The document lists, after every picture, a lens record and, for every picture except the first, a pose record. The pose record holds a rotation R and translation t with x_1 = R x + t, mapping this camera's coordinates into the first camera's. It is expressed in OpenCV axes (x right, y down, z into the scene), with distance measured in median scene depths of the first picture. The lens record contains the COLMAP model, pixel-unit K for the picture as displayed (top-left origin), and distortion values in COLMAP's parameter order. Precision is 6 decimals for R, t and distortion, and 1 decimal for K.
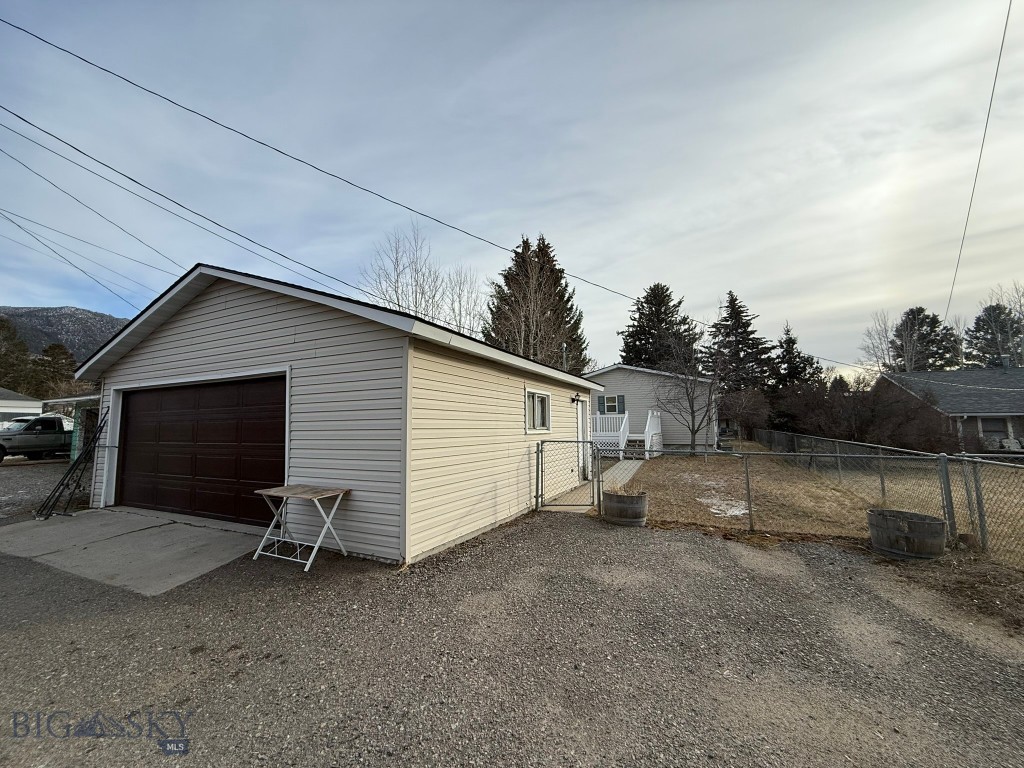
lens RADIAL K [[407.7, 0, 510.5], [0, 407.7, 384.5], [0, 0, 1]] dist [-0.000085, -0.000053]
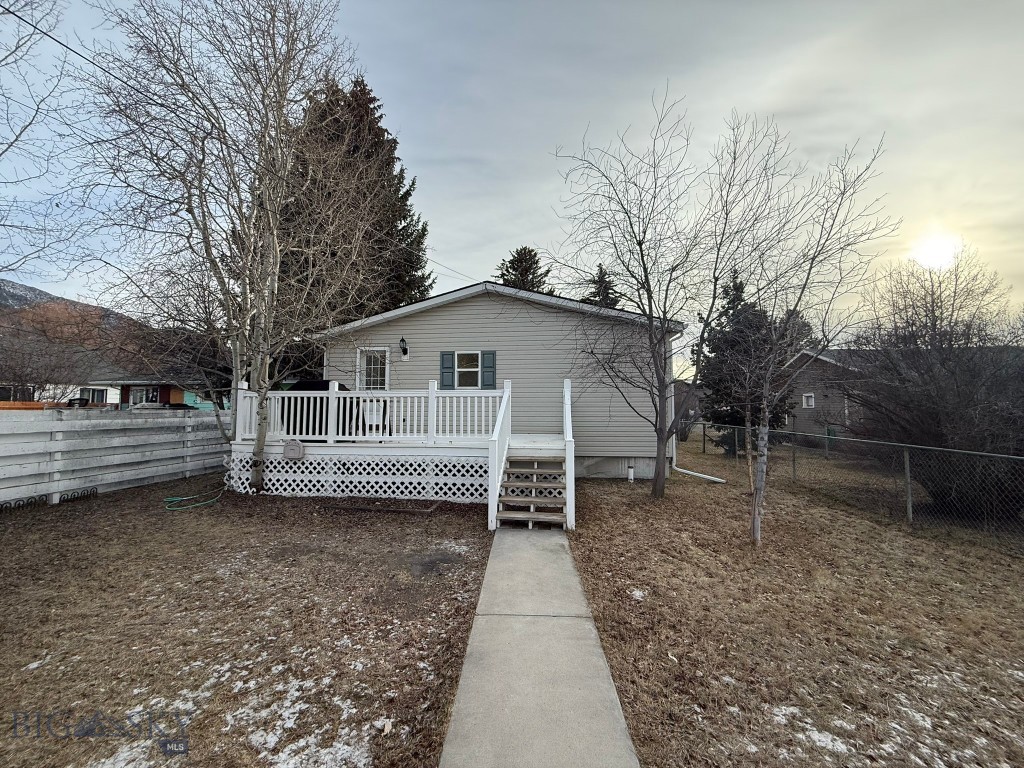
lens RADIAL K [[407.7, 0, 511.1], [0, 407.7, 381.0], [0, 0, 1]] dist [-0.000085, -0.000053]
pose [[0.938748, 0.034829, 0.342840, 0.096272], [-0.046626, 0.998568, 0.026226, 0.033877], [-0.341436, -0.040605, 0.939028, 0.392080]]
